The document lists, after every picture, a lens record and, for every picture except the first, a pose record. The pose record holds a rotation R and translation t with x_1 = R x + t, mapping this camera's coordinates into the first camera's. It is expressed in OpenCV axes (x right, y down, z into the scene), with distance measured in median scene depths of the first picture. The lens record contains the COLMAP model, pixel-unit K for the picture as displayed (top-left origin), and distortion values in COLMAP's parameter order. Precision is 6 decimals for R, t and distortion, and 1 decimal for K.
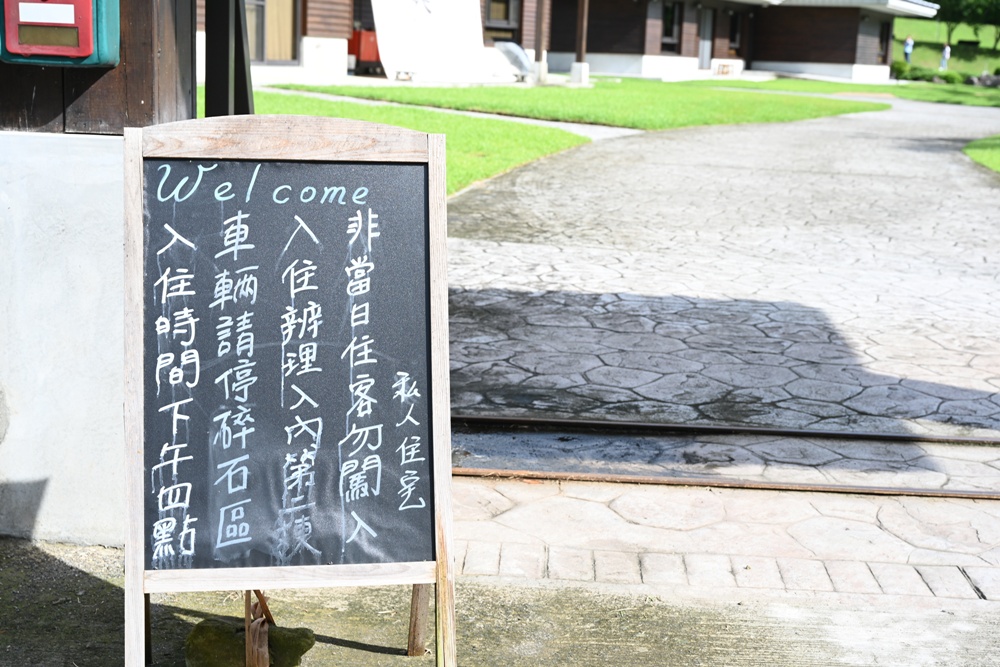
lens RADIAL K [[1429.1, 0, 498.3], [0, 1429.1, 333.4], [0, 0, 1]] dist [0.023709, 0.000000]
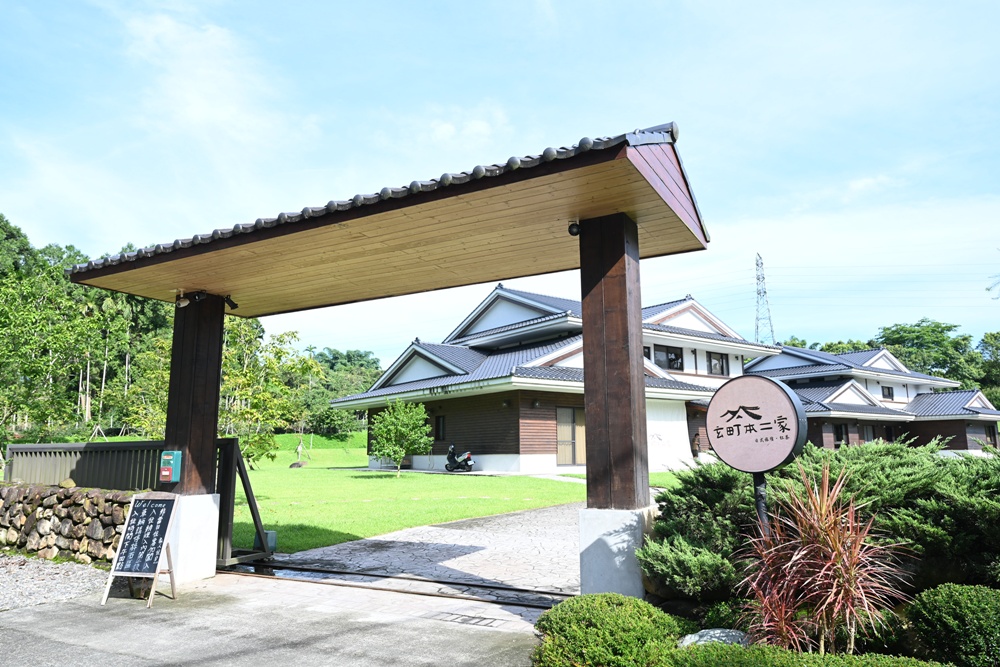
lens RADIAL K [[671.5, 0, 497.9], [0, 671.5, 333.7], [0, 0, 1]] dist [-0.005991, -0.000431]
pose [[0.894130, -0.128167, -0.429075, 1.591232], [-0.039076, 0.932181, -0.359876, 0.118982], [0.446100, 0.338542, 0.828483, -0.577777]]
